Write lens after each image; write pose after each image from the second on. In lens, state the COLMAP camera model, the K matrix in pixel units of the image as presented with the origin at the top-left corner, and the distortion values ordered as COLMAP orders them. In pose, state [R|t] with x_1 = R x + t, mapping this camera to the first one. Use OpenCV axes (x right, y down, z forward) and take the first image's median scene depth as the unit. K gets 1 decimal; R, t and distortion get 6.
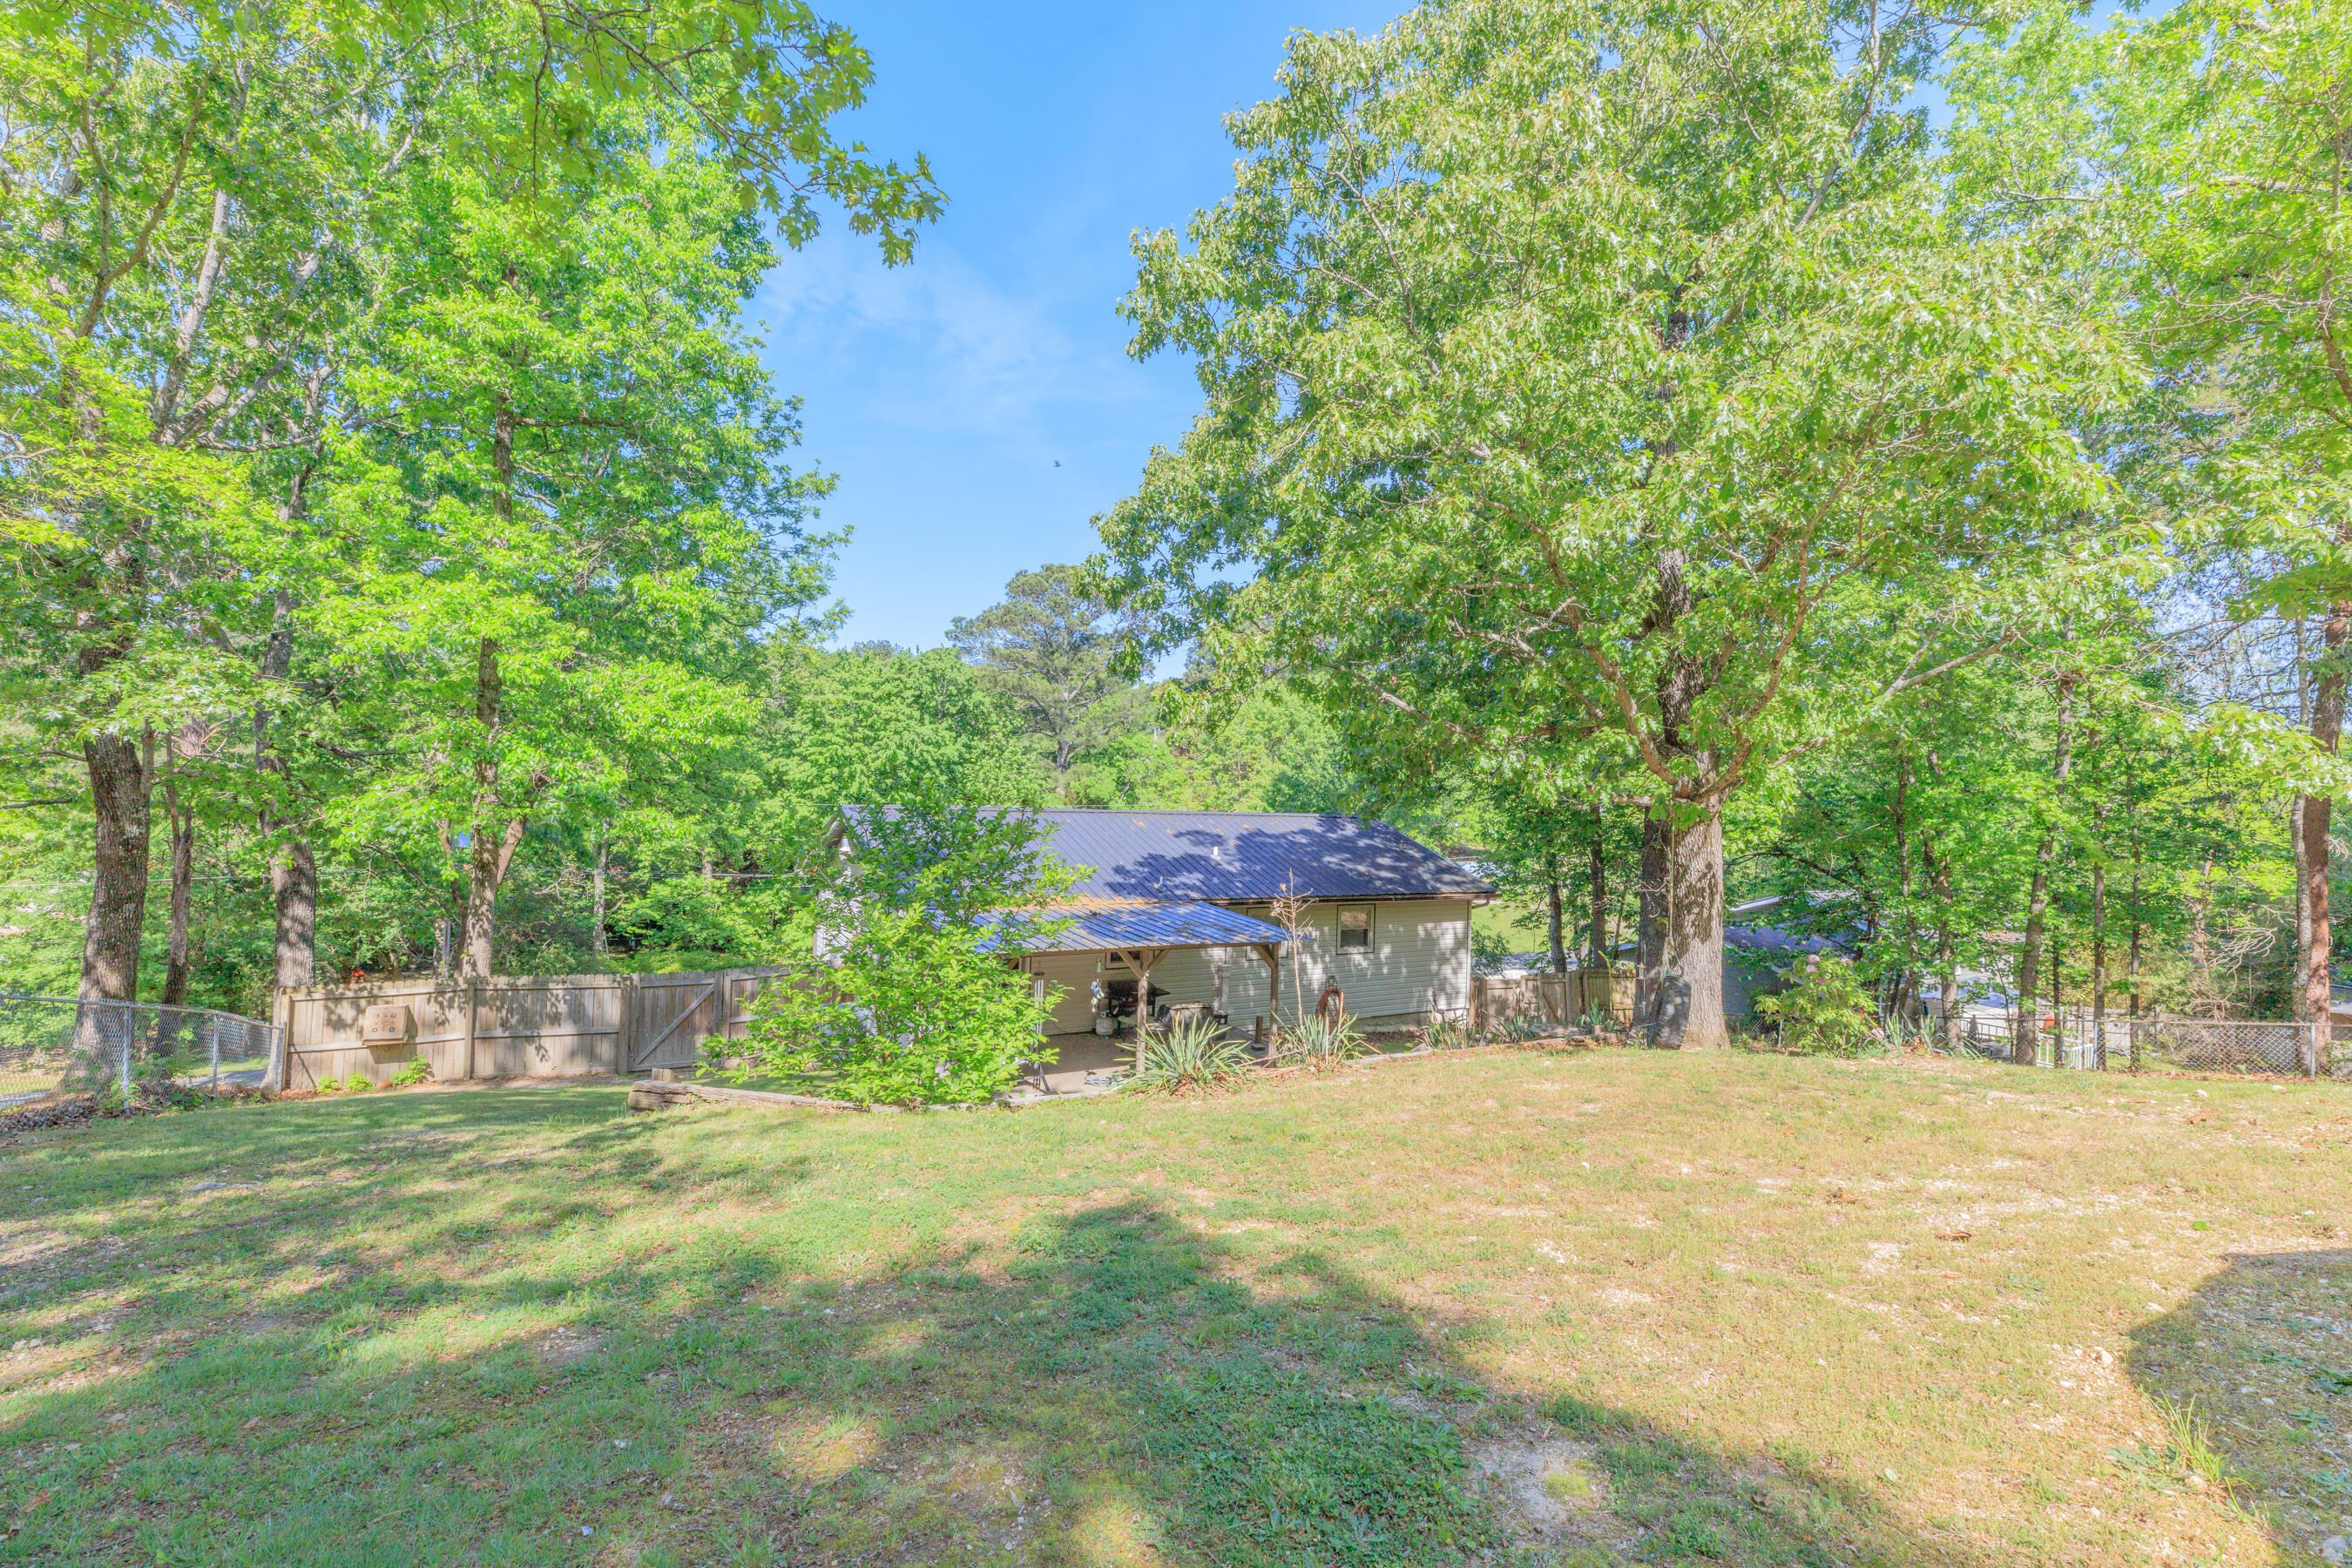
lens RADIAL K [[1050.3, 0, 1182.7], [0, 1050.3, 768.0], [0, 0, 1]] dist [0.003995, 0.000361]
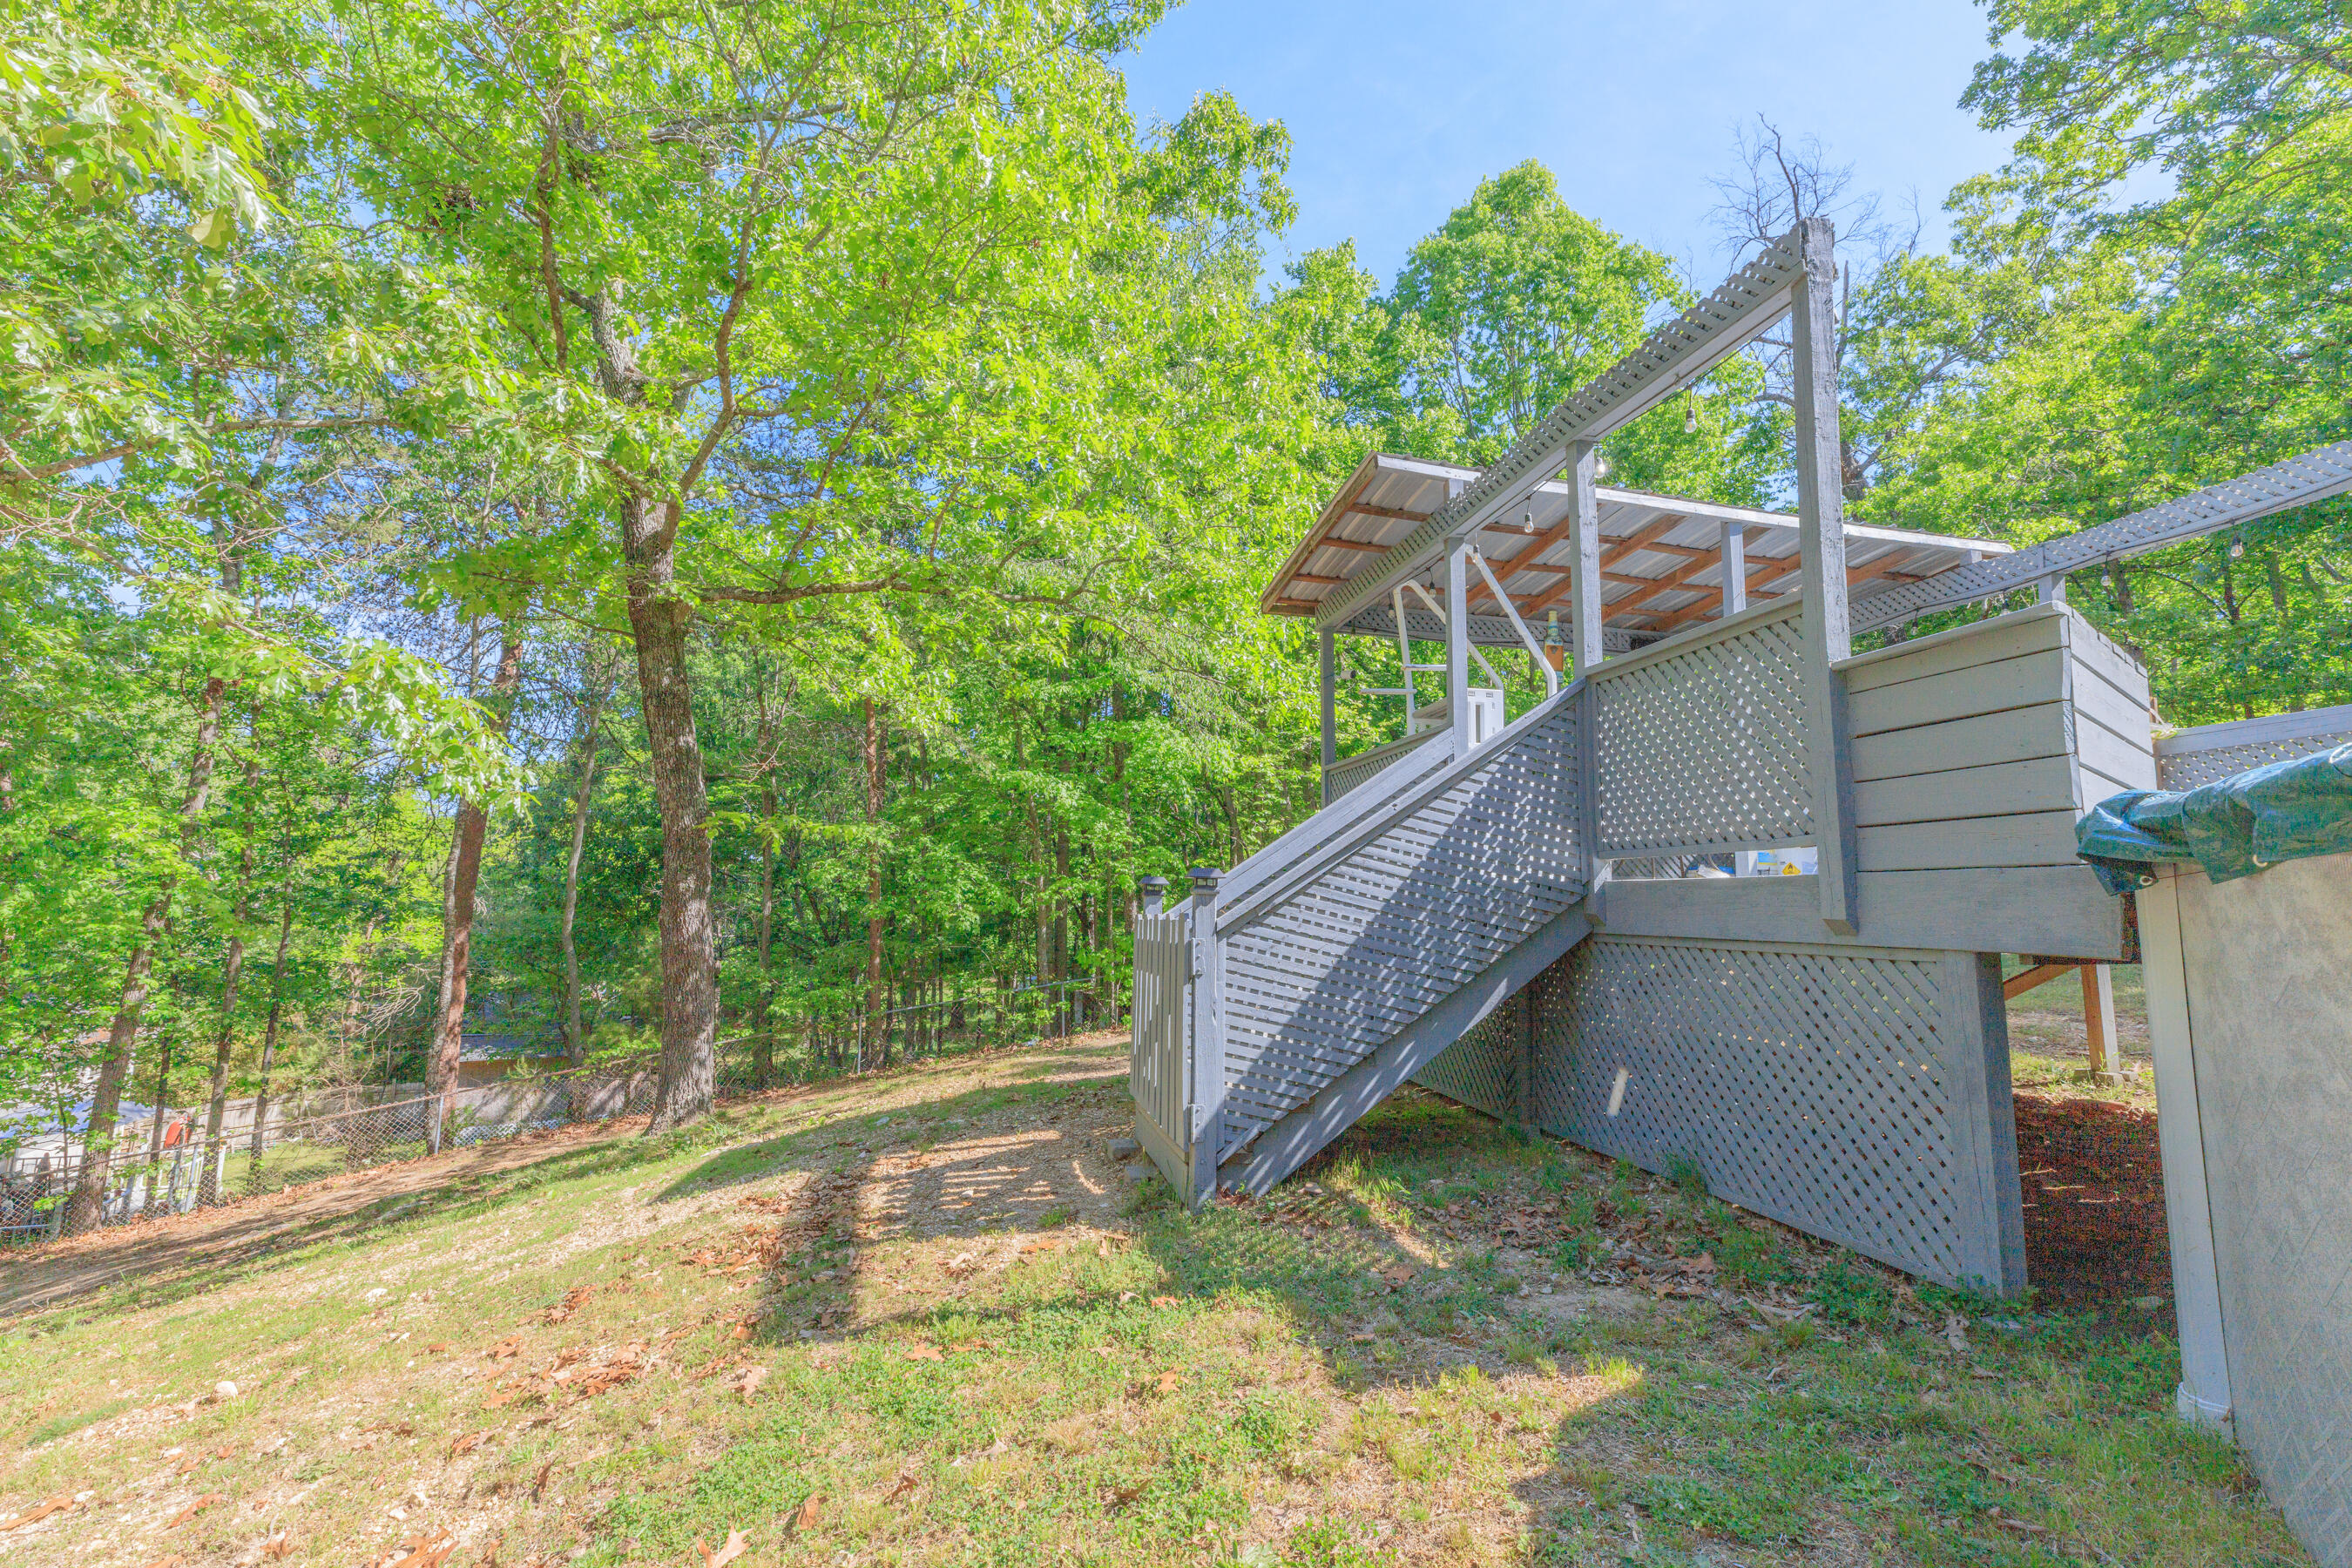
lens RADIAL K [[1050.3, 0, 1182.7], [0, 1050.3, 768.0], [0, 0, 1]] dist [0.003995, 0.000361]
pose [[0.153590, 0.099397, 0.983123, 0.183124], [-0.032254, 0.994902, -0.095549, 0.021527], [-0.987608, -0.017034, 0.156013, 0.172019]]
